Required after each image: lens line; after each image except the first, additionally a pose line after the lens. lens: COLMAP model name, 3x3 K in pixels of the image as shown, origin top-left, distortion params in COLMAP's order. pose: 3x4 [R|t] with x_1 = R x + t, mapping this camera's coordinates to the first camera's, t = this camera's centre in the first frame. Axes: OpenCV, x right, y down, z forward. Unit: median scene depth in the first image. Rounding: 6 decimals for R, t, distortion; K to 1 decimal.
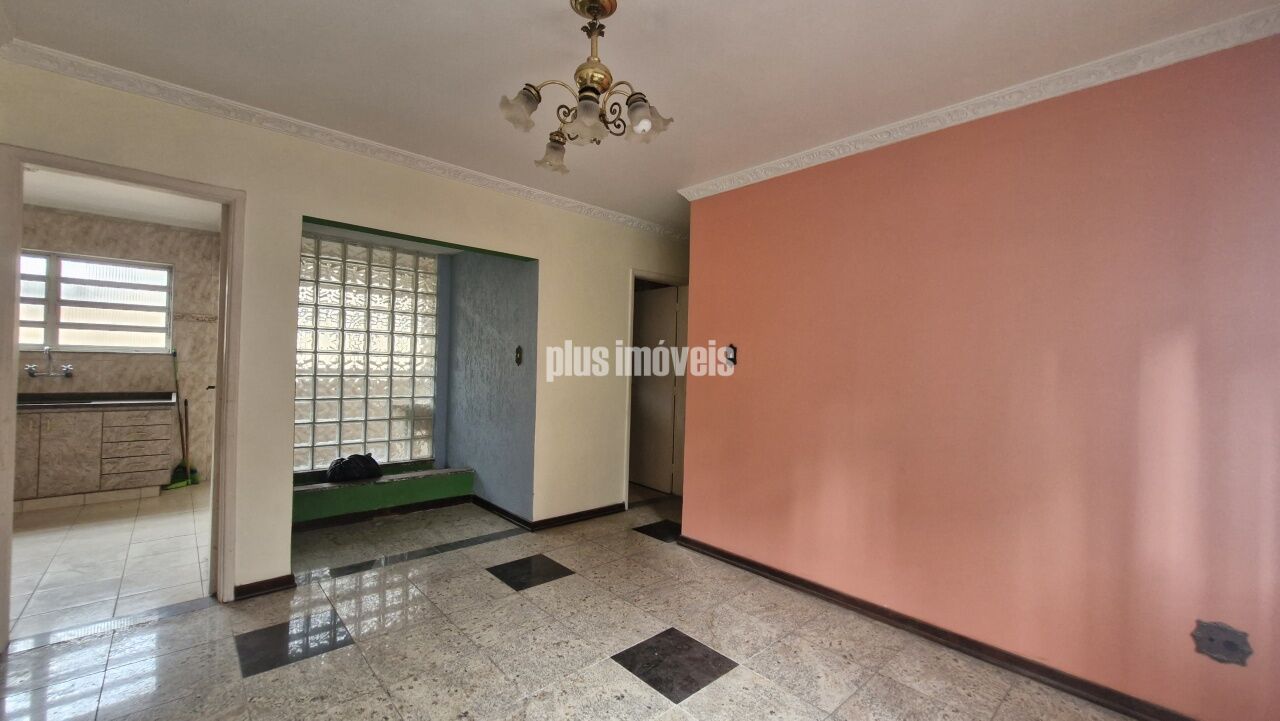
lens RADIAL K [[503.6, 0, 634.8], [0, 503.6, 357.0], [0, 0, 1]] dist [-0.003359, 0.000165]
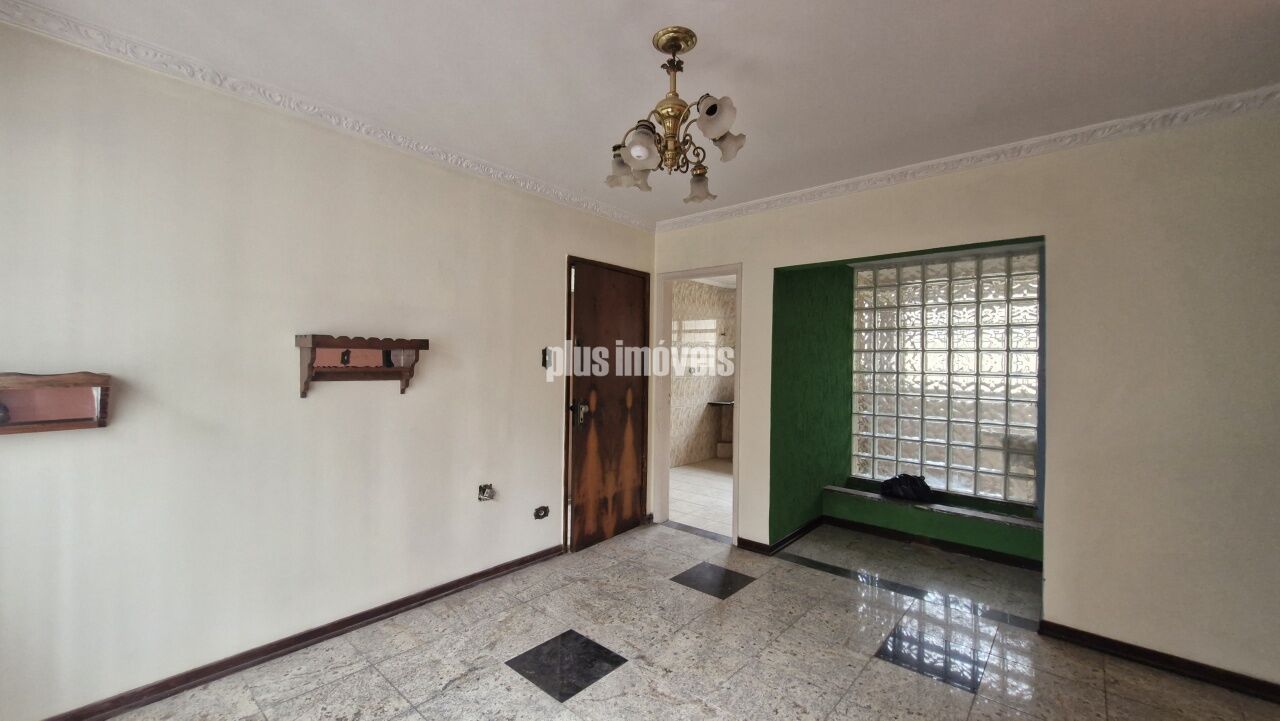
lens RADIAL K [[503.6, 0, 643.6], [0, 503.6, 358.8], [0, 0, 1]] dist [-0.003359, 0.000165]
pose [[0.123742, -0.041036, -0.991466, 0.423580], [-0.012536, 0.999000, -0.042913, 0.016866], [0.992235, 0.017739, 0.123103, 0.395213]]
